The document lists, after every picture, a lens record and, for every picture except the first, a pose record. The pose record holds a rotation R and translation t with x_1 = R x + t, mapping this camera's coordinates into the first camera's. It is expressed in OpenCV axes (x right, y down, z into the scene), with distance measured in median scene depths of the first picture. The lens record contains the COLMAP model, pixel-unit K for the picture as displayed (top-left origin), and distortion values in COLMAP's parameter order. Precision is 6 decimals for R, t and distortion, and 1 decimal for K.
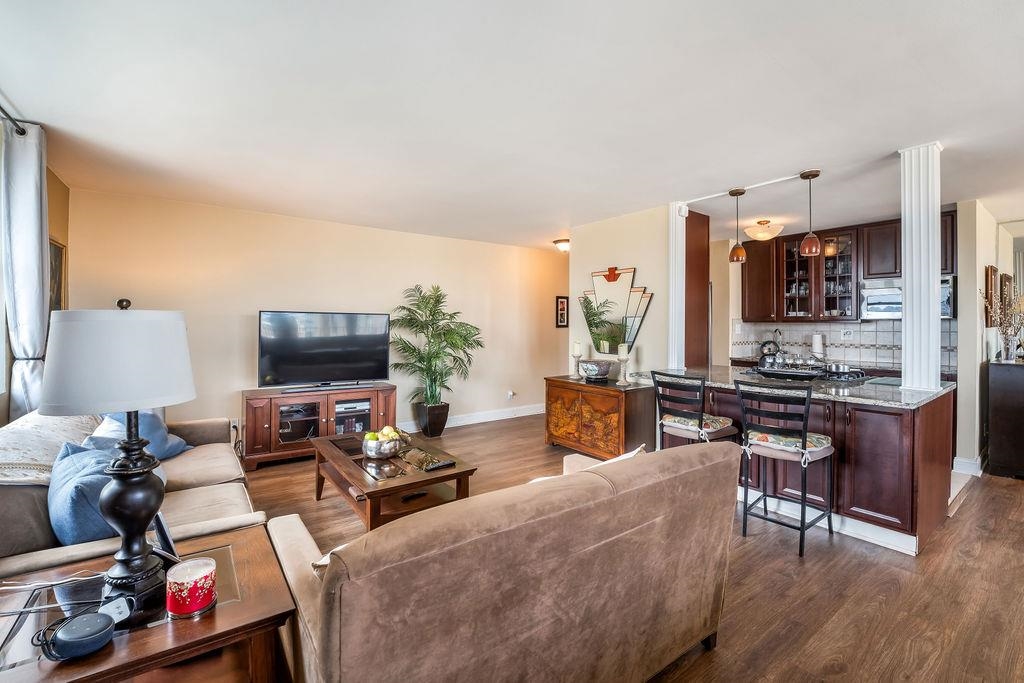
lens RADIAL K [[433.4, 0, 501.0], [0, 433.4, 329.5], [0, 0, 1]] dist [-0.025395, 0.000245]
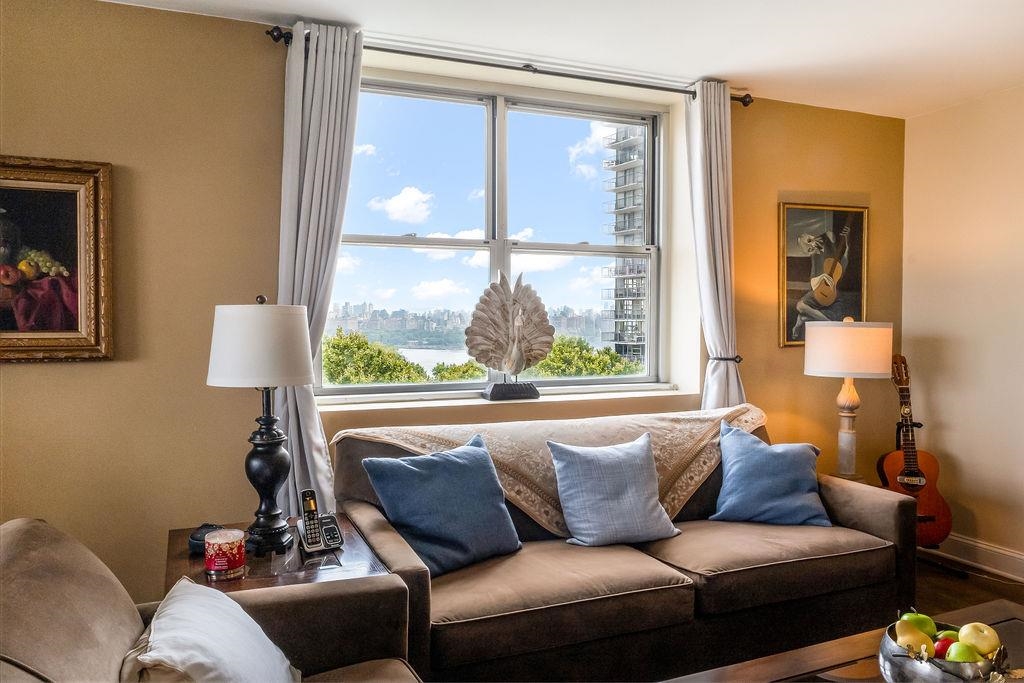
lens RADIAL K [[740.5, 0, 512.7], [0, 740.5, 344.1], [0, 0, 1]] dist [-0.006834, -0.003114]
pose [[-0.213898, 0.031655, -0.976343, 0.234593], [-0.010535, 0.999342, 0.034709, -0.003834], [0.976799, 0.017710, -0.213424, 0.504761]]
